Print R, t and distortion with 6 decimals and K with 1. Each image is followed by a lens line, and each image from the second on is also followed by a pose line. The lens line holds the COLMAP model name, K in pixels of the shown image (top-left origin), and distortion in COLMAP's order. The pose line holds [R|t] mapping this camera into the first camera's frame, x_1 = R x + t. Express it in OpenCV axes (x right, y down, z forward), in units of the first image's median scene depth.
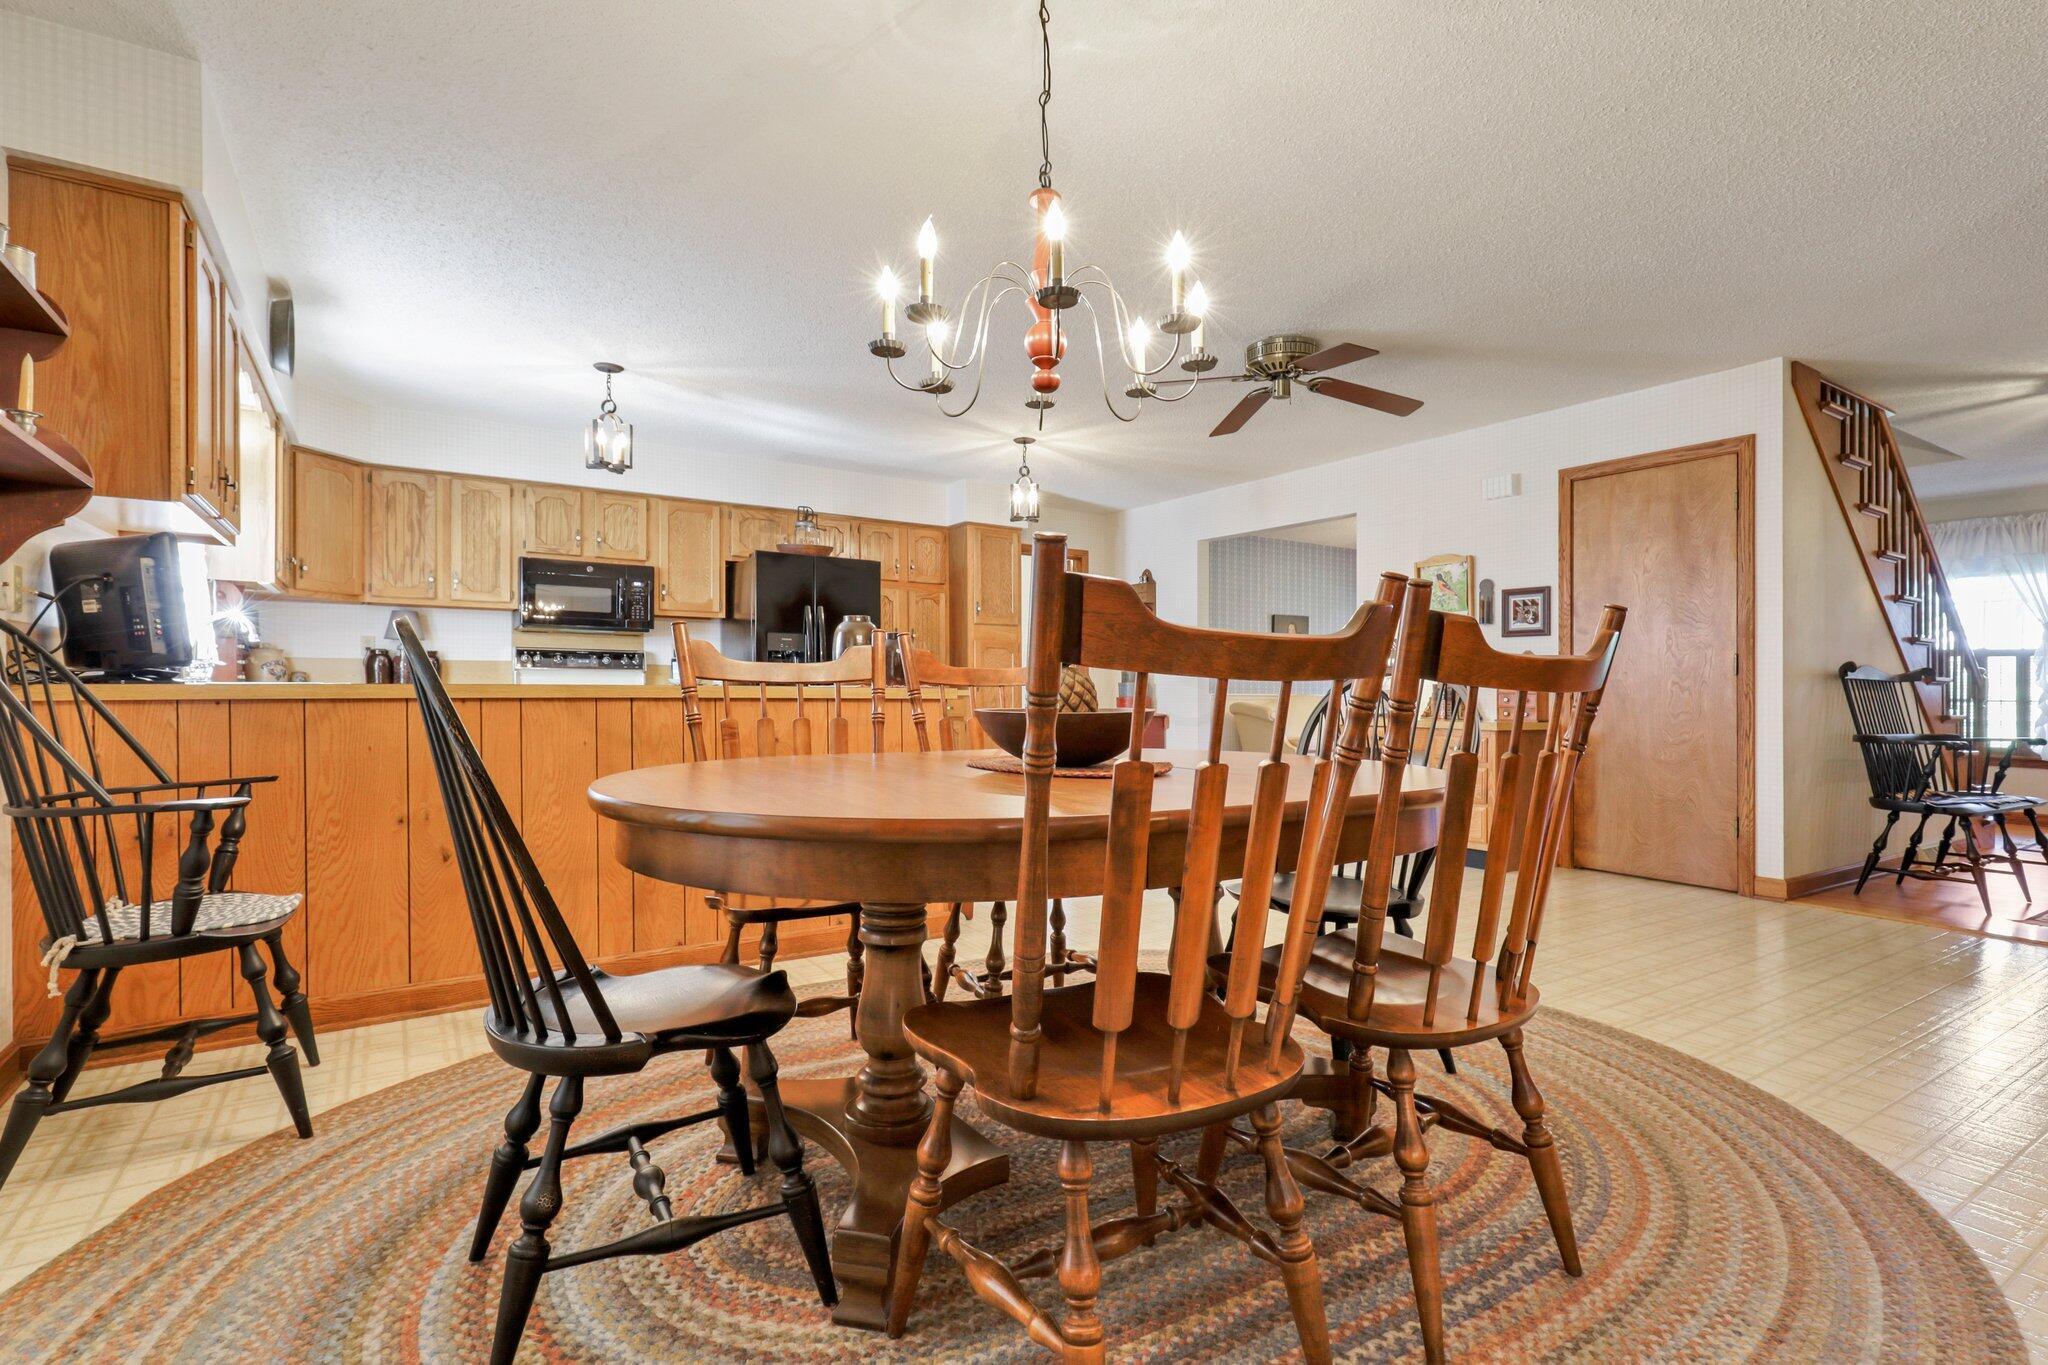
lens RADIAL K [[958.8, 0, 1030.2], [0, 958.8, 690.9], [0, 0, 1]] dist [-0.003355, 0.001724]
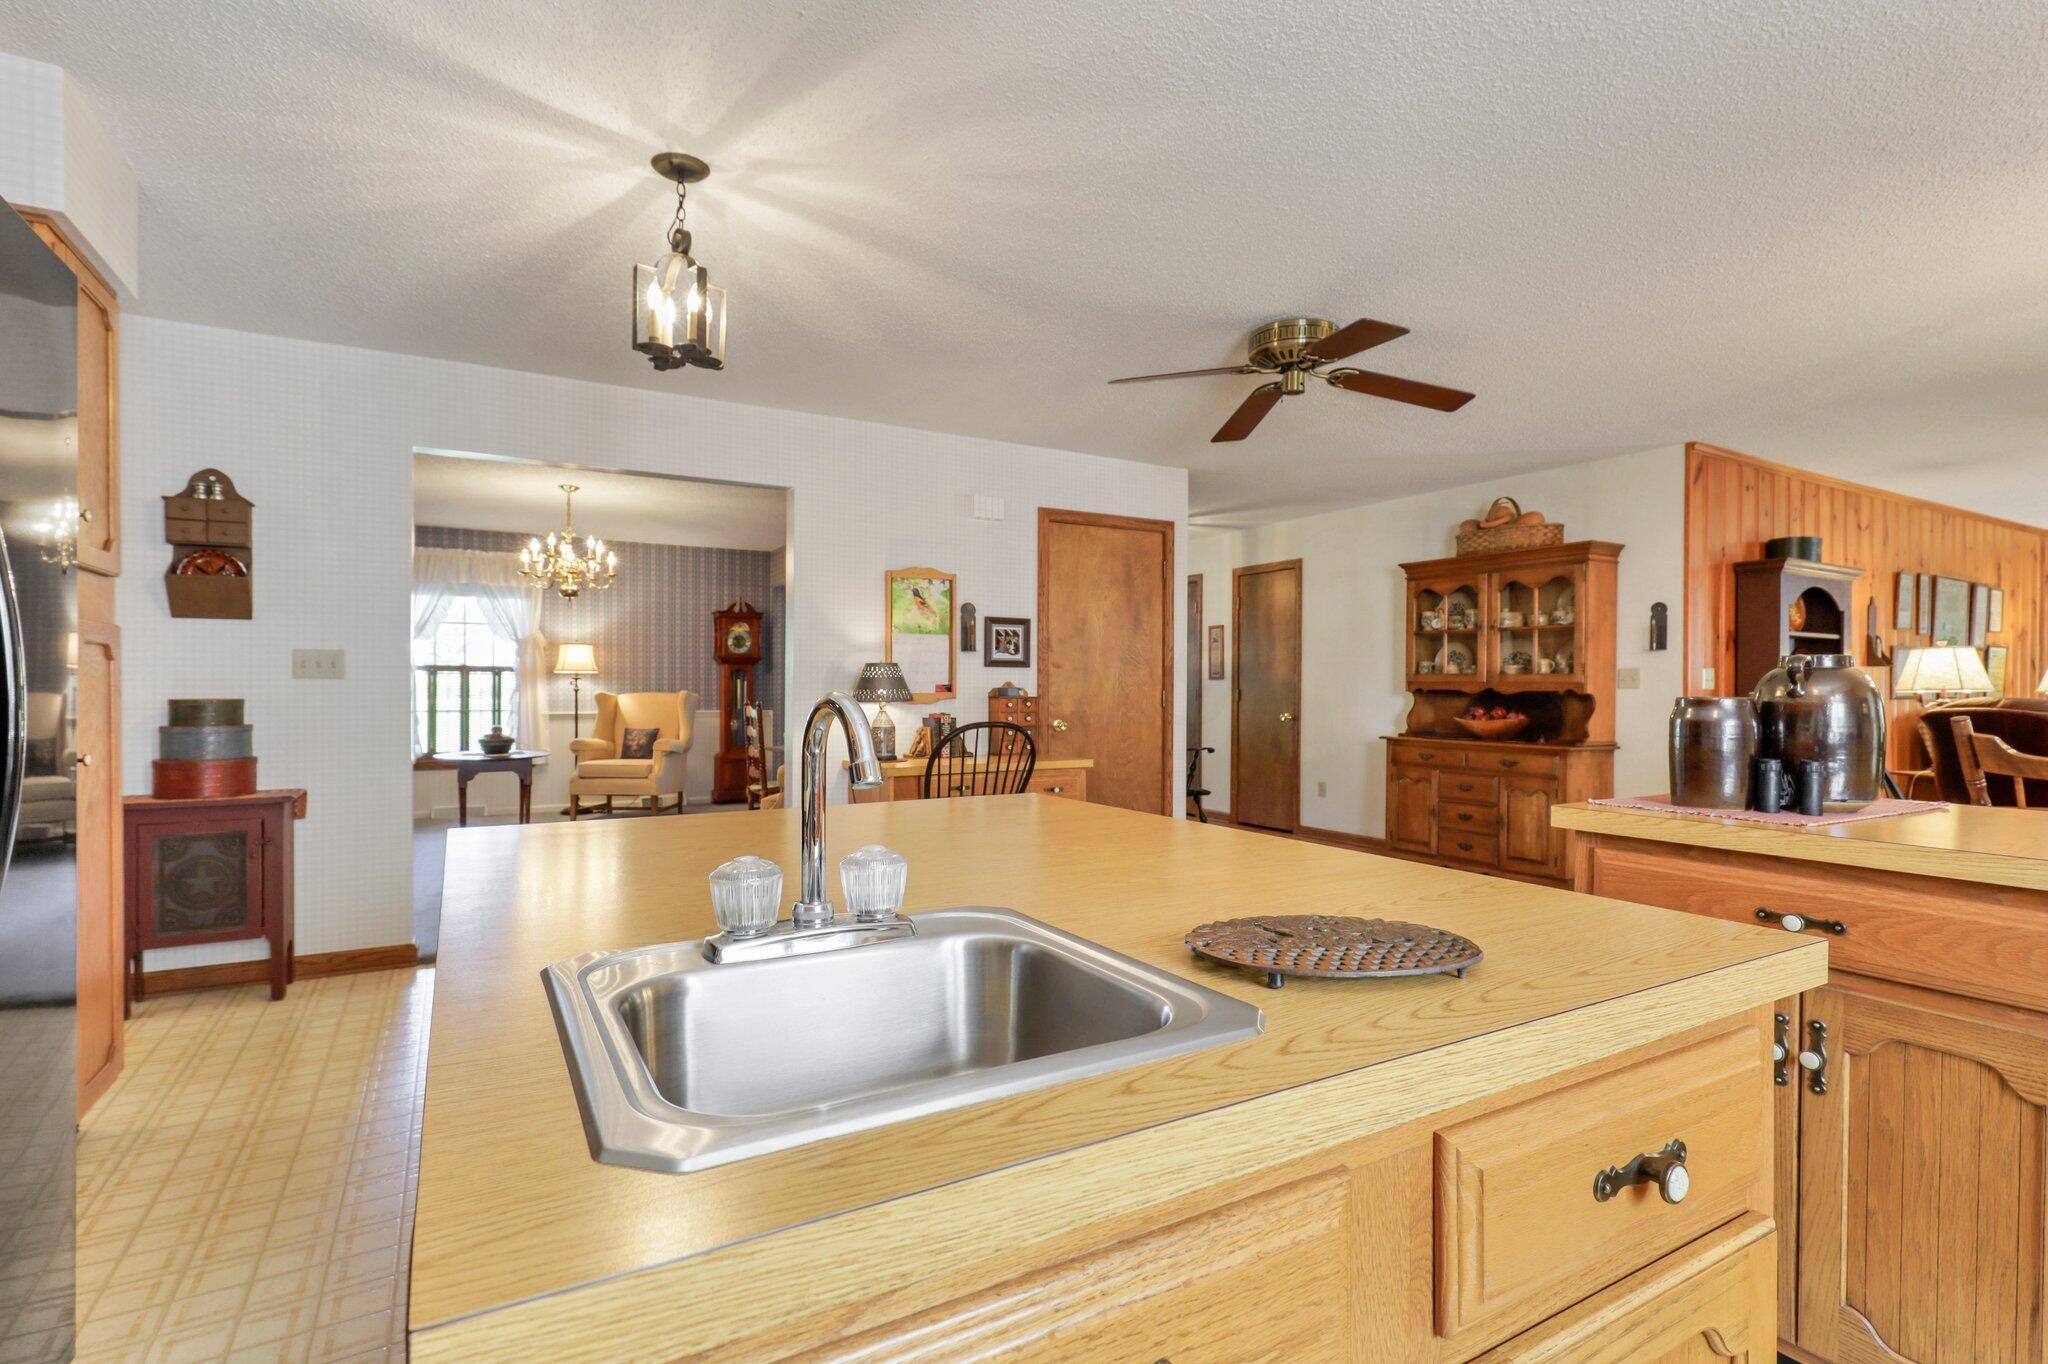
lens RADIAL K [[958.8, 0, 980.9], [0, 958.8, 716.0], [0, 0, 1]] dist [-0.003355, 0.001724]
pose [[0.076120, -0.028061, 0.996704, -0.423268], [0.008637, 0.999585, 0.027482, -0.031779], [-0.997061, 0.006516, 0.076330, 0.877943]]
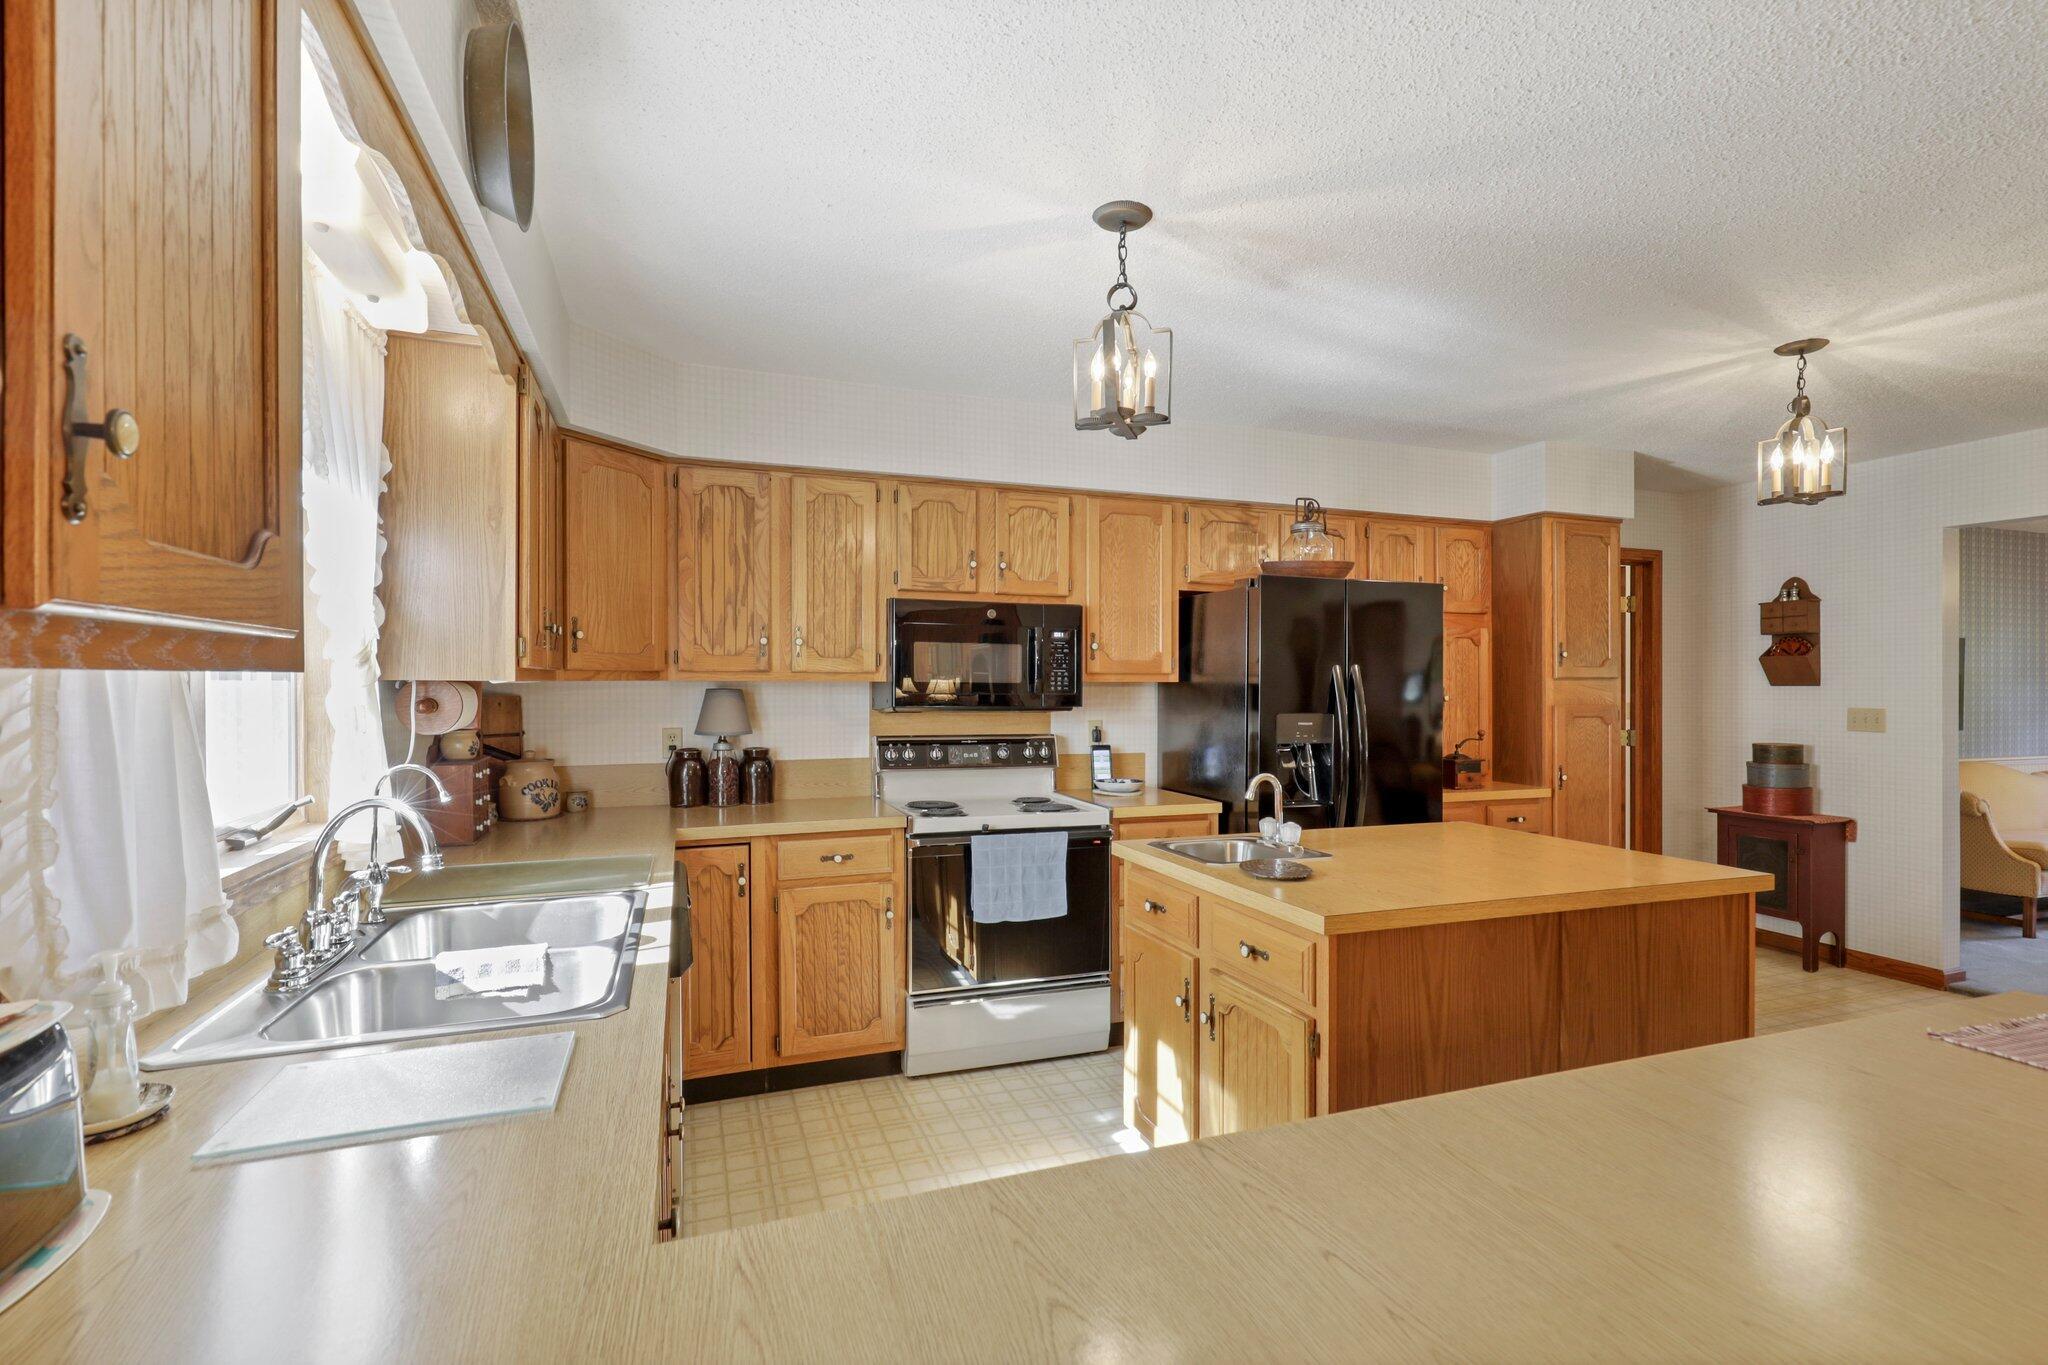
lens RADIAL K [[958.8, 0, 1049.6], [0, 958.8, 685.4], [0, 0, 1]] dist [-0.003355, 0.001724]
pose [[0.975379, -0.005571, -0.220467, -0.301660], [0.004323, 0.999972, -0.006142, -0.080934], [0.220495, 0.005038, 0.975375, 0.426686]]
